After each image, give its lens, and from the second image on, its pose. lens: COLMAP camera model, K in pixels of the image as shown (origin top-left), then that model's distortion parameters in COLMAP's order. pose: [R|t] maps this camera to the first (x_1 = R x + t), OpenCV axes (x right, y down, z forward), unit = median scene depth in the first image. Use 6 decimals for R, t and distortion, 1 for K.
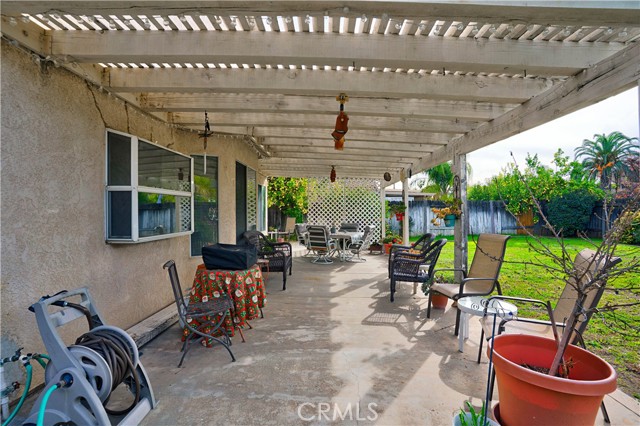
lens RADIAL K [[317.0, 0, 320.0], [0, 317.0, 213.0], [0, 0, 1]] dist [-0.082291, 0.039129]
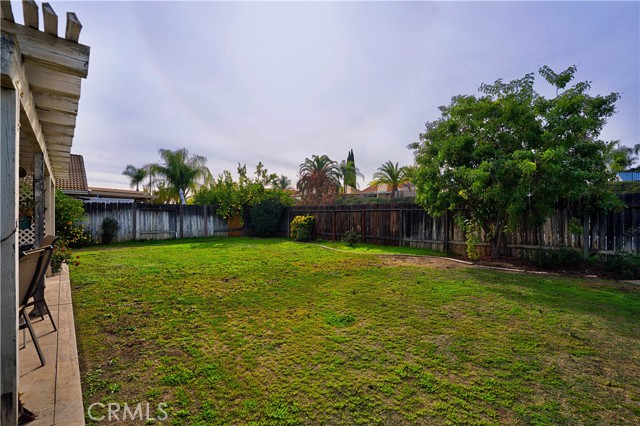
lens RADIAL K [[317.0, 0, 320.0], [0, 317.0, 213.0], [0, 0, 1]] dist [-0.082291, 0.039129]
pose [[0.755893, 0.011005, 0.654603, 0.635672], [-0.004745, 0.999925, -0.011331, -0.008066], [-0.654678, 0.005459, 0.755888, -0.262874]]
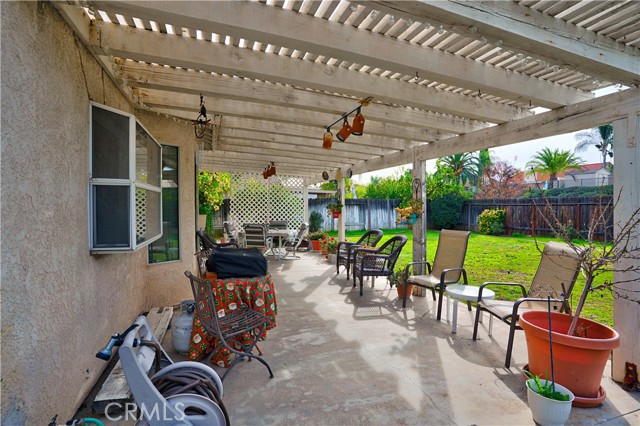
lens RADIAL K [[317.0, 0, 320.0], [0, 317.0, 213.0], [0, 0, 1]] dist [-0.082291, 0.039129]
pose [[0.933828, -0.000843, 0.357722, -0.368765], [-0.003959, 0.999912, 0.012692, -0.012573], [-0.357701, -0.013269, 0.933742, 0.083839]]
